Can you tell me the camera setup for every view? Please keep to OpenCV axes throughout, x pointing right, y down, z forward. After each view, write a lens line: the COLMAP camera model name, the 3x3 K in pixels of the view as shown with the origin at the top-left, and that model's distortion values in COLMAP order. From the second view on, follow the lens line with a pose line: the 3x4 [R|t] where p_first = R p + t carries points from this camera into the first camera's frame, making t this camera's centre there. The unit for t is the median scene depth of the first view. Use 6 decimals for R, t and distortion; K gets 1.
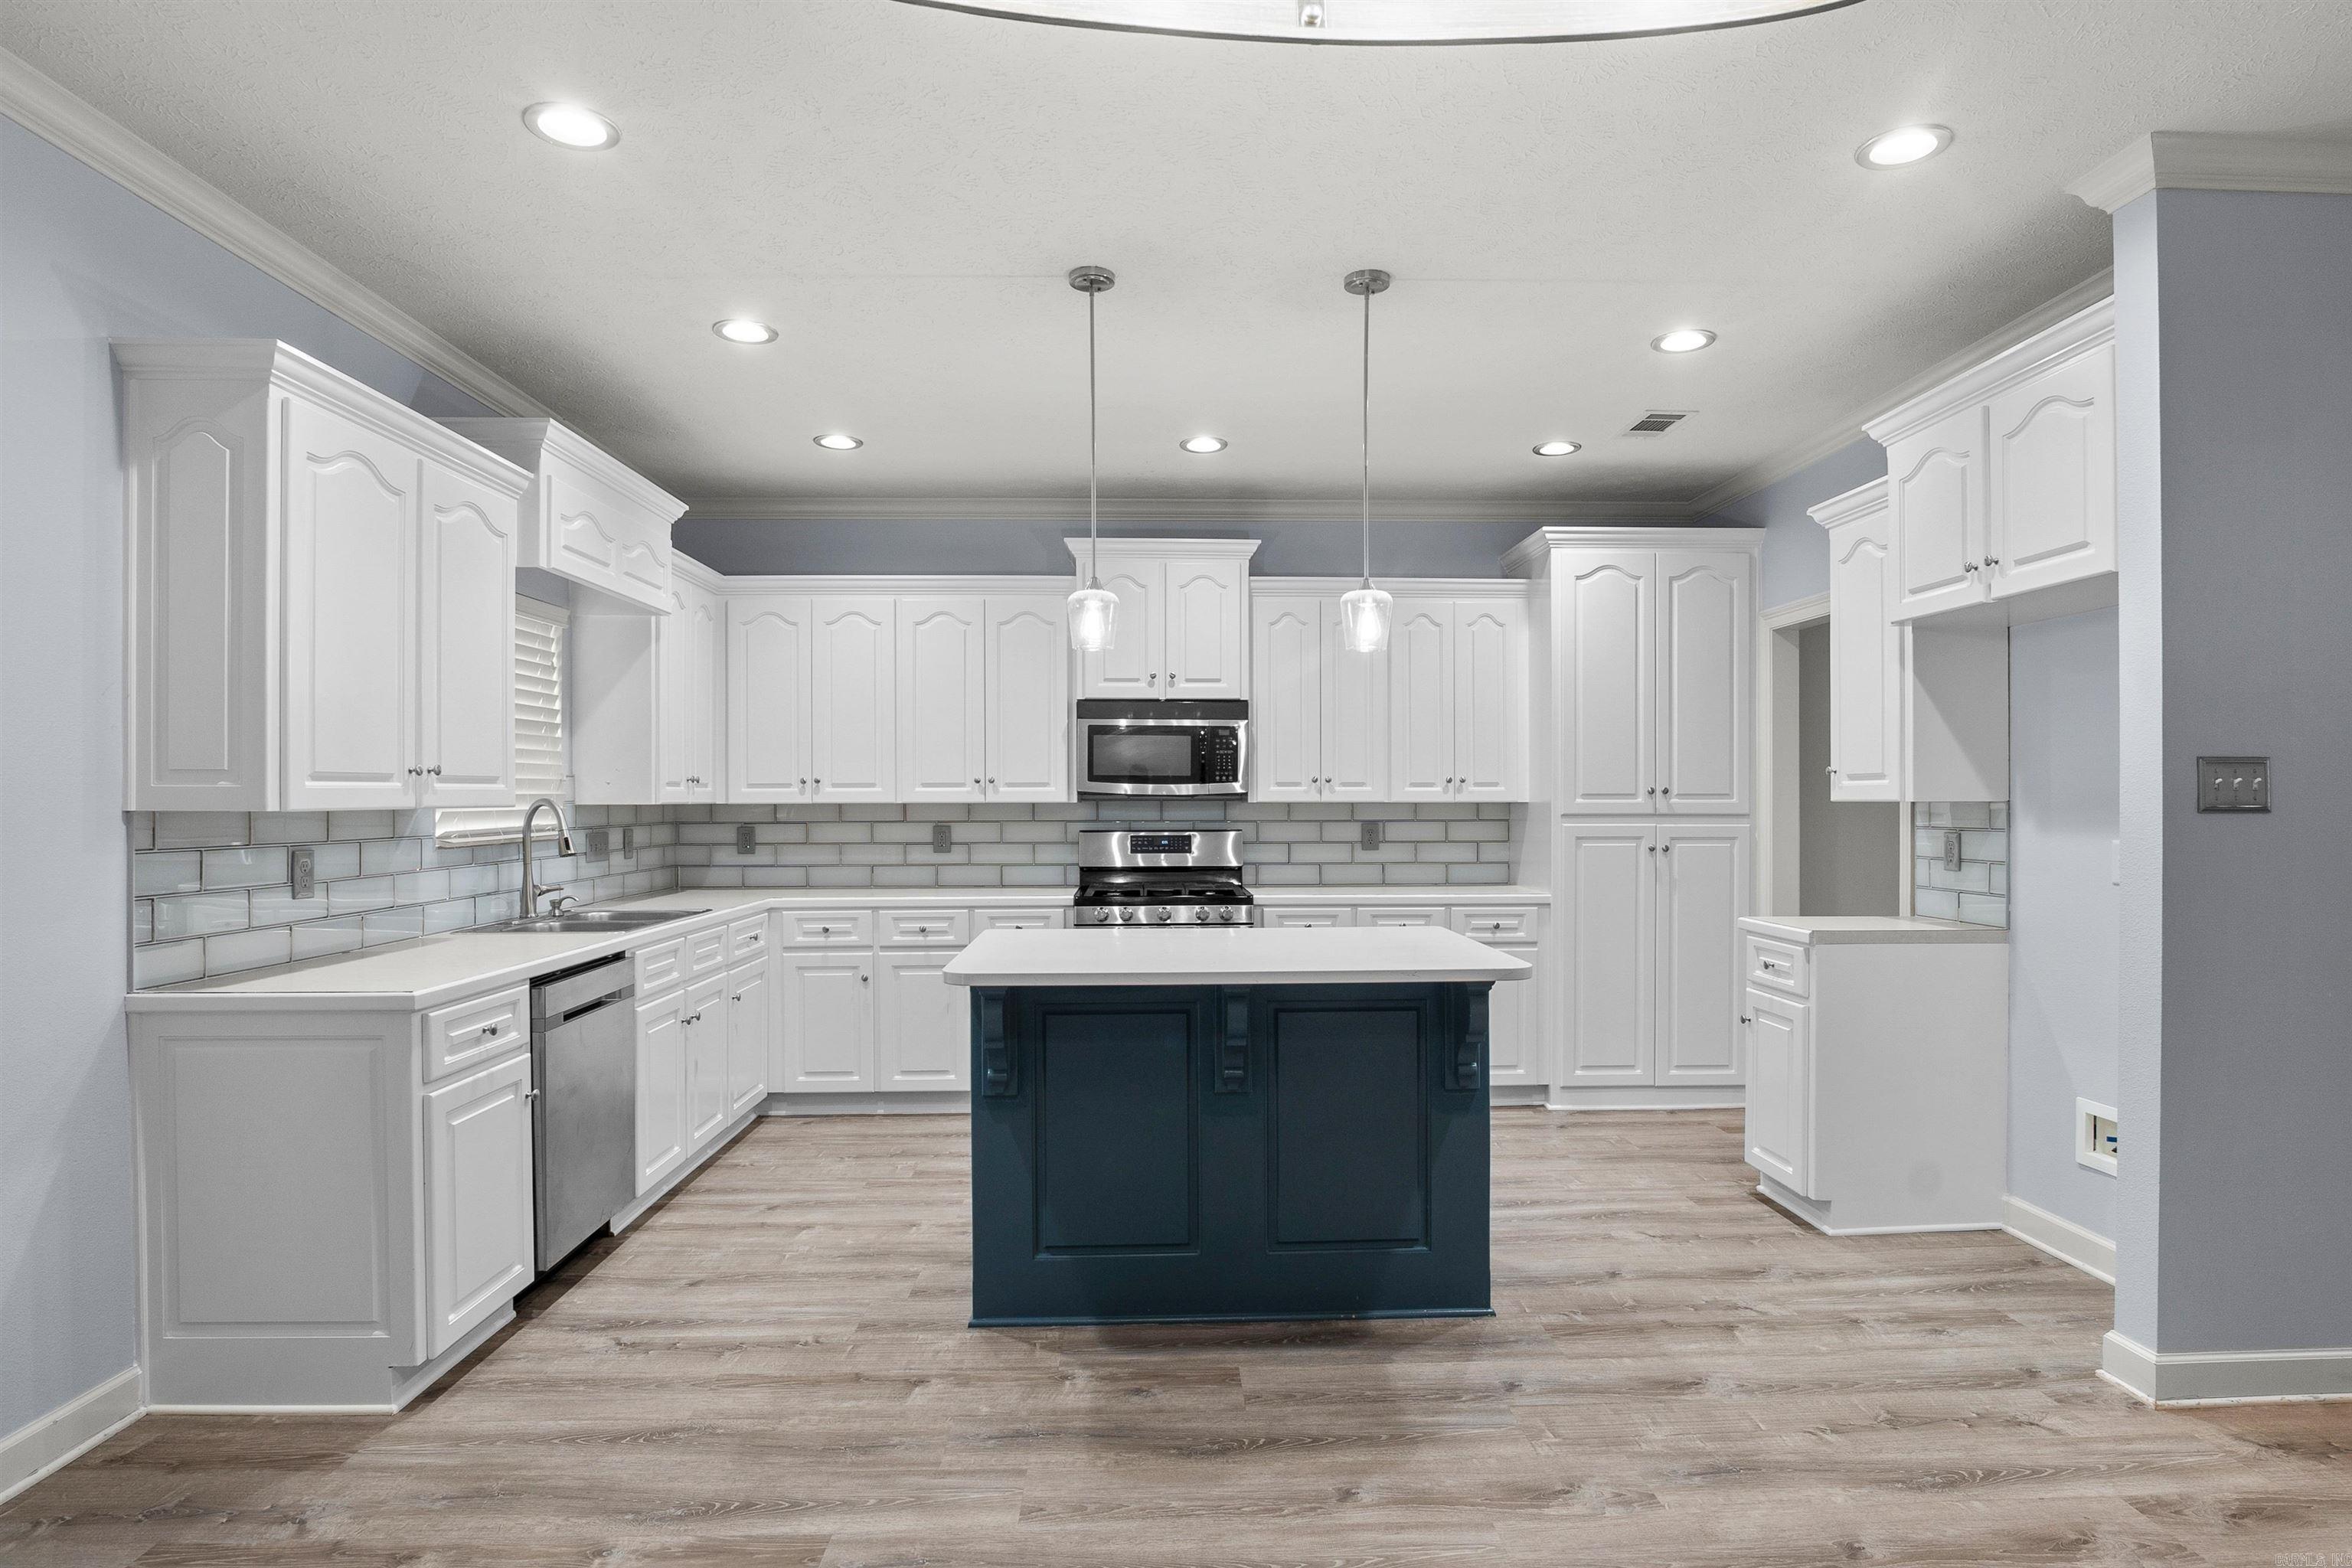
lens RADIAL K [[1269.6, 0, 1180.9], [0, 1269.6, 801.4], [0, 0, 1]] dist [-0.034967, 0.010068]
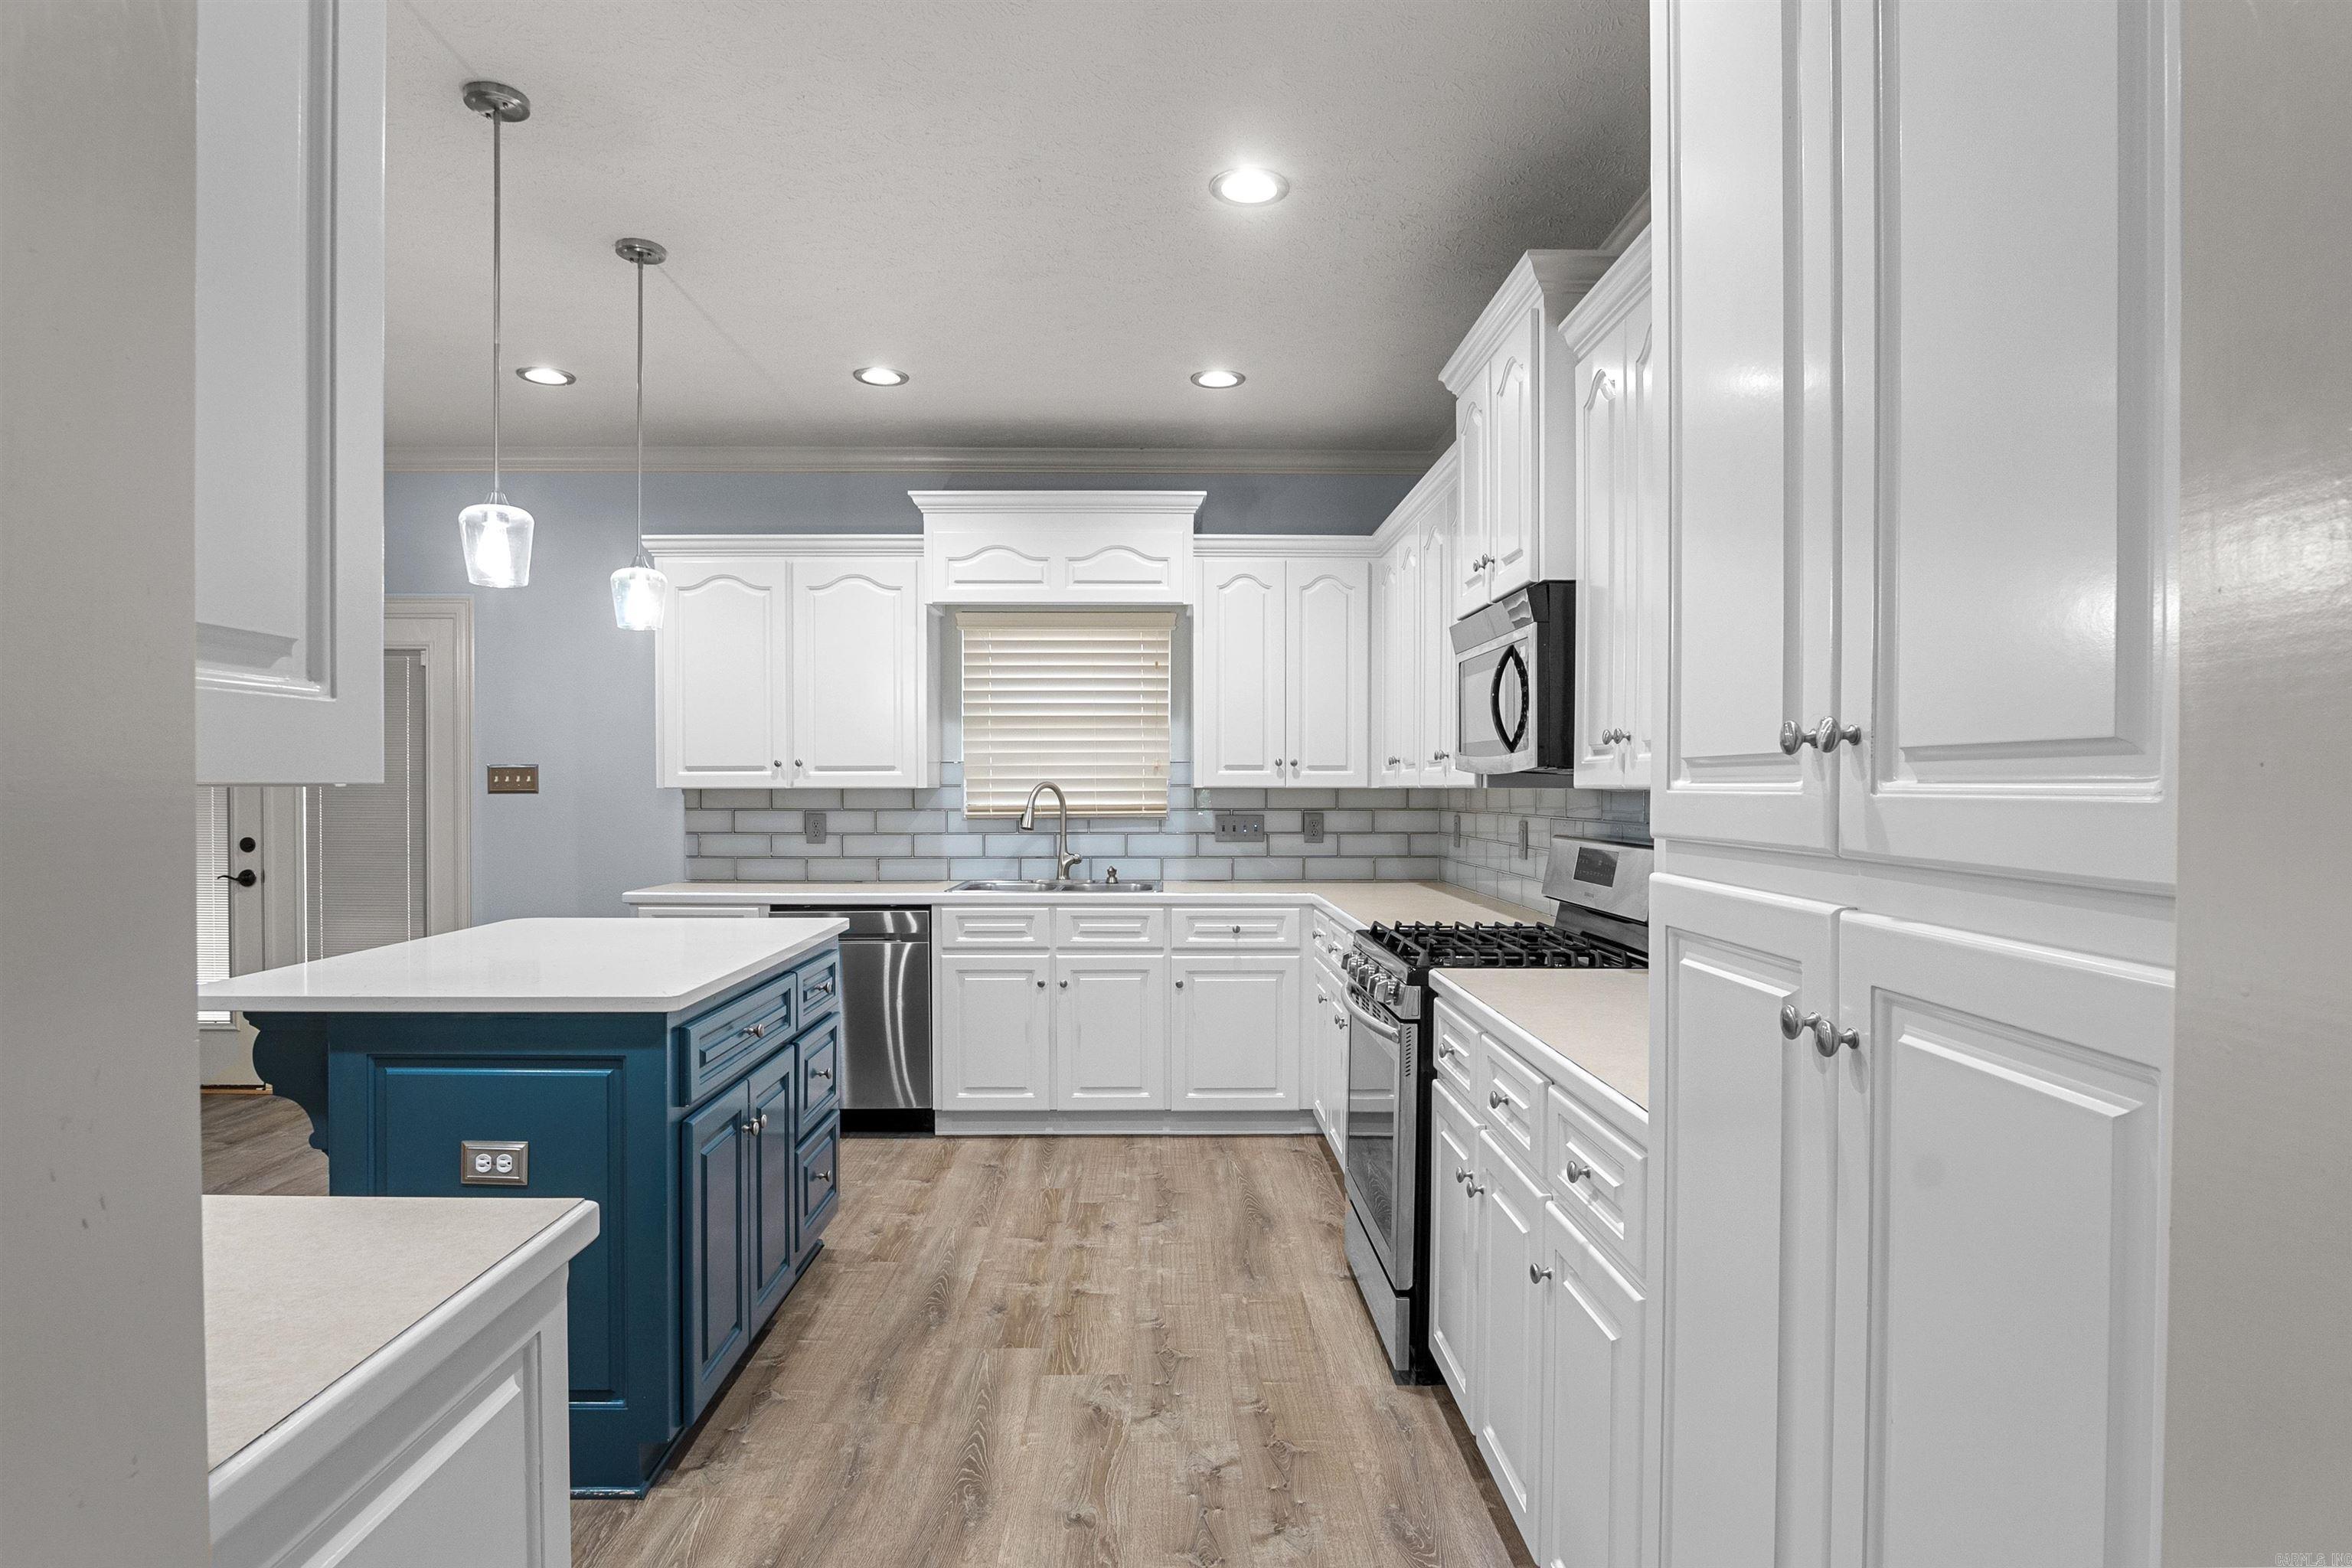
lens RADIAL K [[1282.3, 0, 1174.0], [0, 1282.3, 797.4], [0, 0, 1]] dist [-0.027229, 0.000104]
pose [[-0.017577, 0.010975, -0.999785, 0.782879], [-0.002900, 0.999935, 0.011028, -0.001437], [0.999841, 0.003094, -0.017544, 1.226190]]
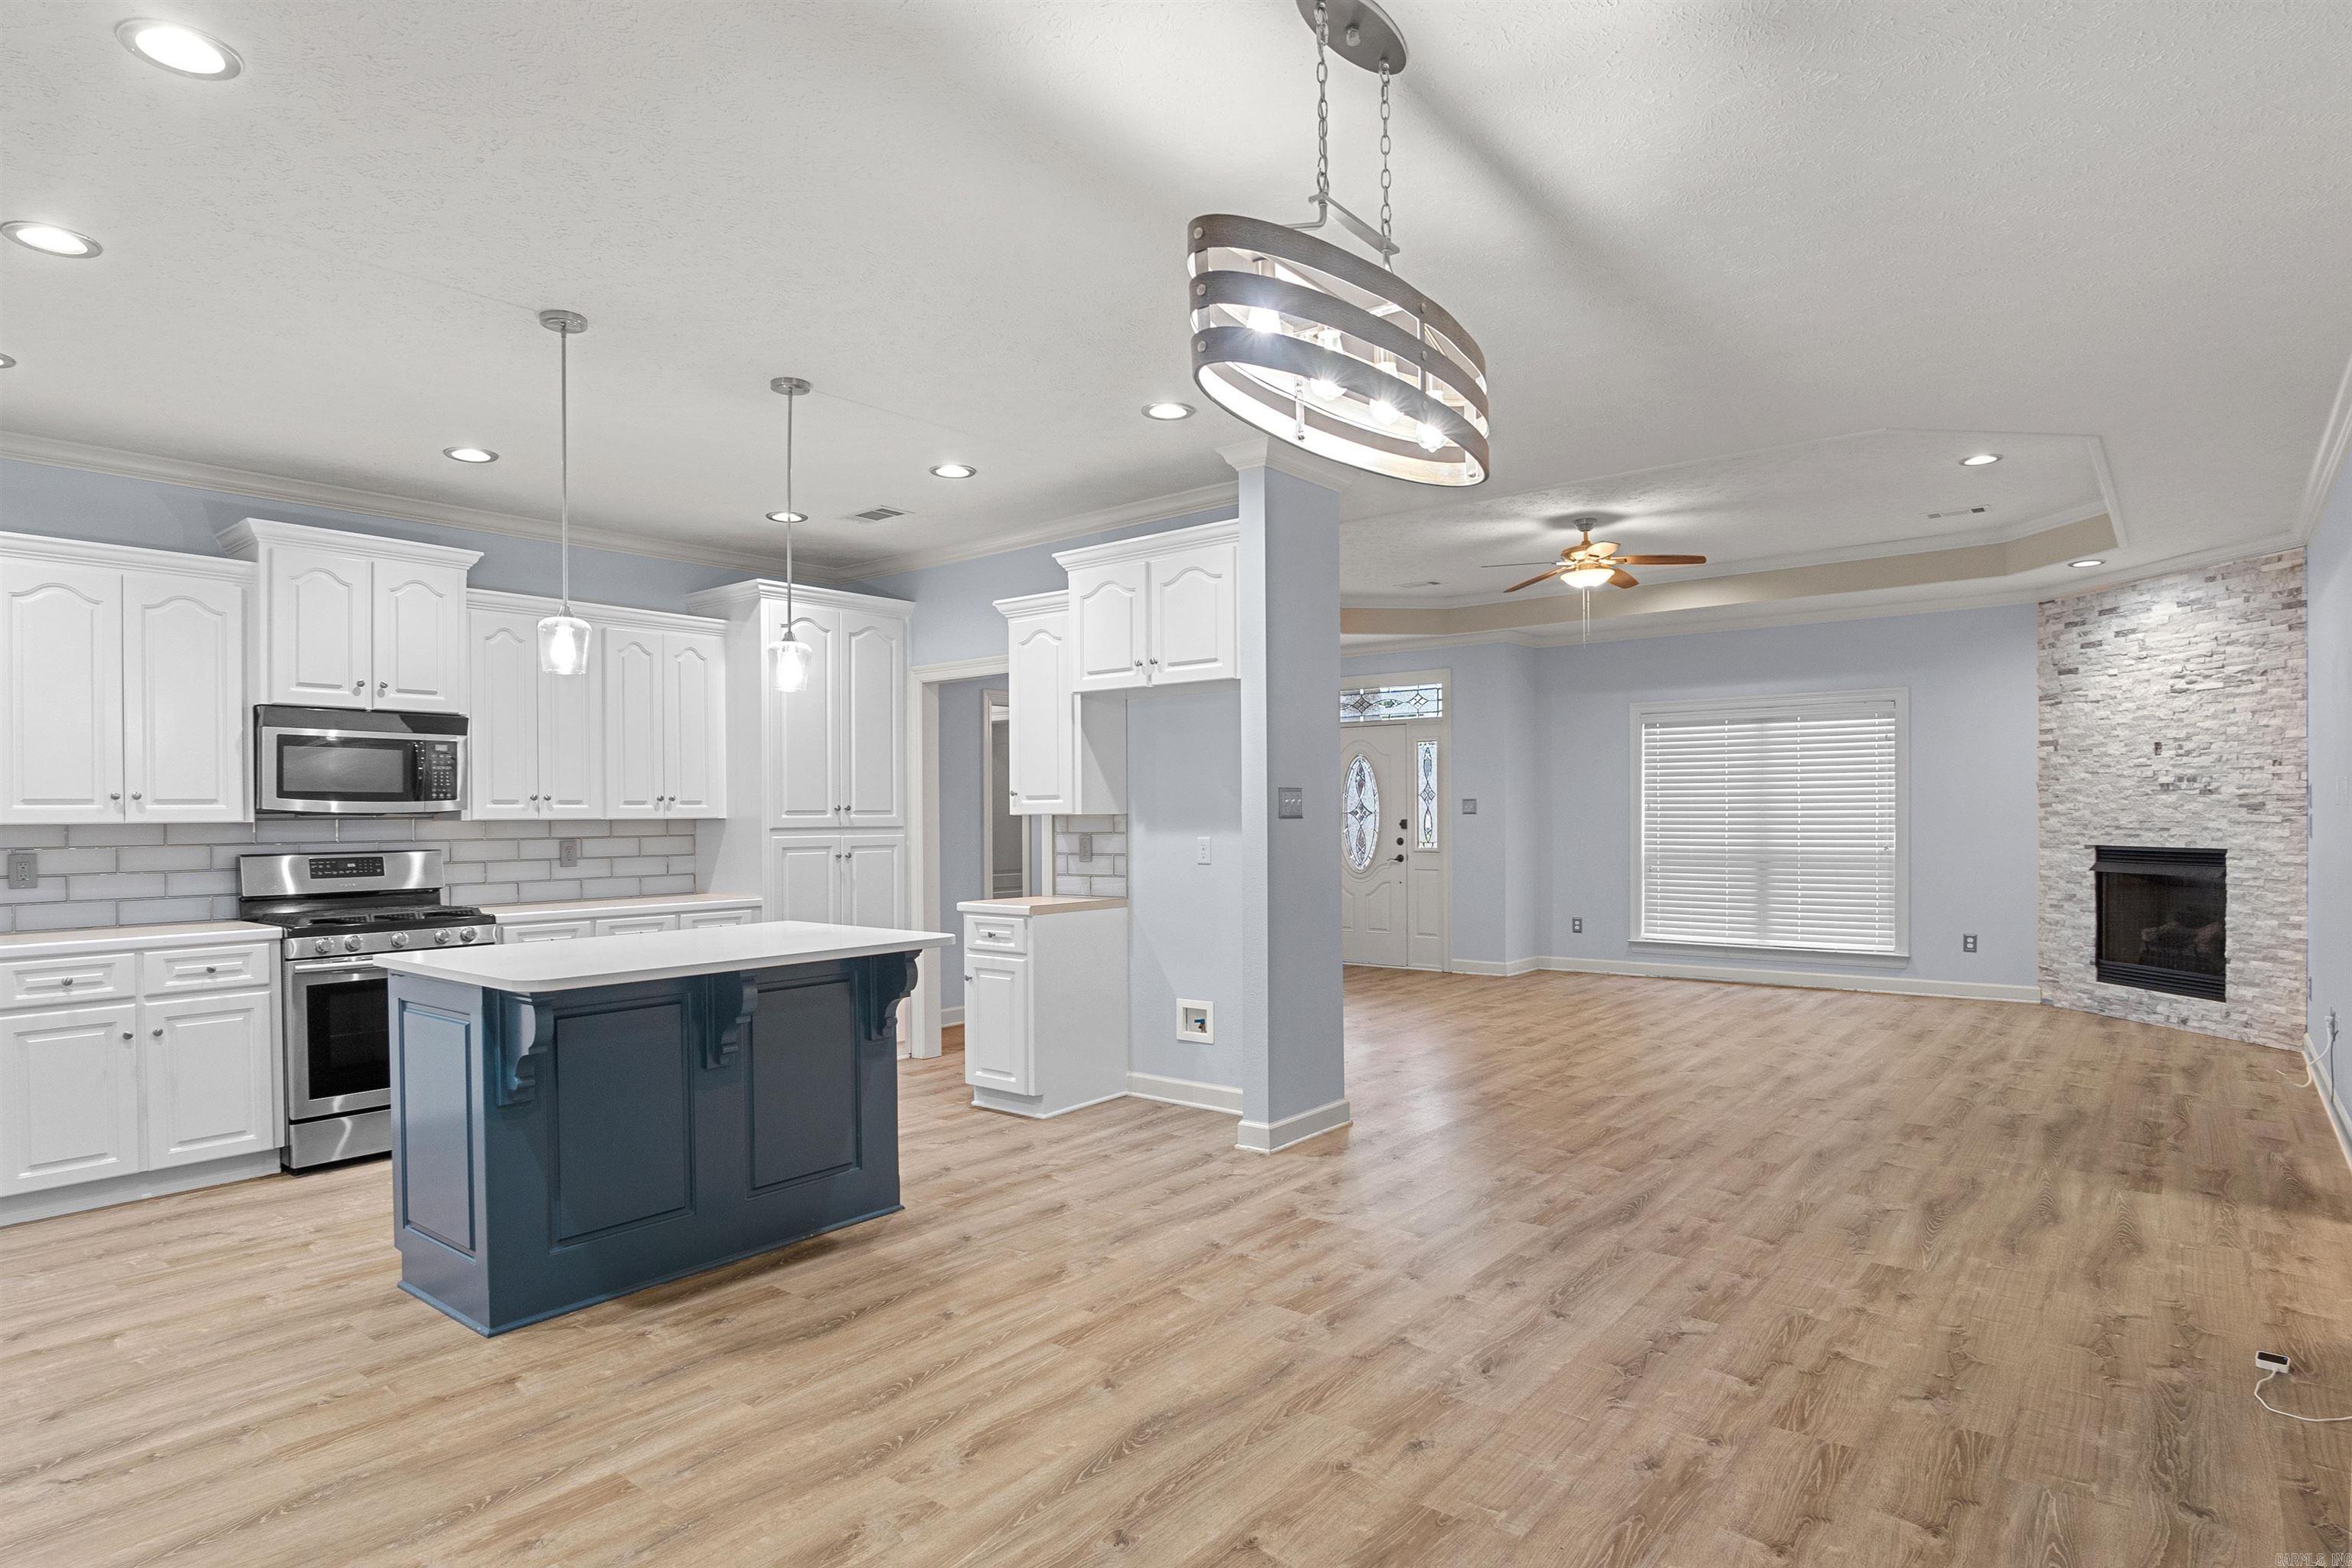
lens RADIAL K [[1278.0, 0, 1186.6], [0, 1278.0, 816.4], [0, 0, 1]] dist [-0.033610, 0.009588]
pose [[0.651879, -0.005645, 0.758302, -0.455793], [0.008744, 0.999962, -0.000073, 0.003475], [-0.758272, 0.006678, 0.651904, -0.068594]]
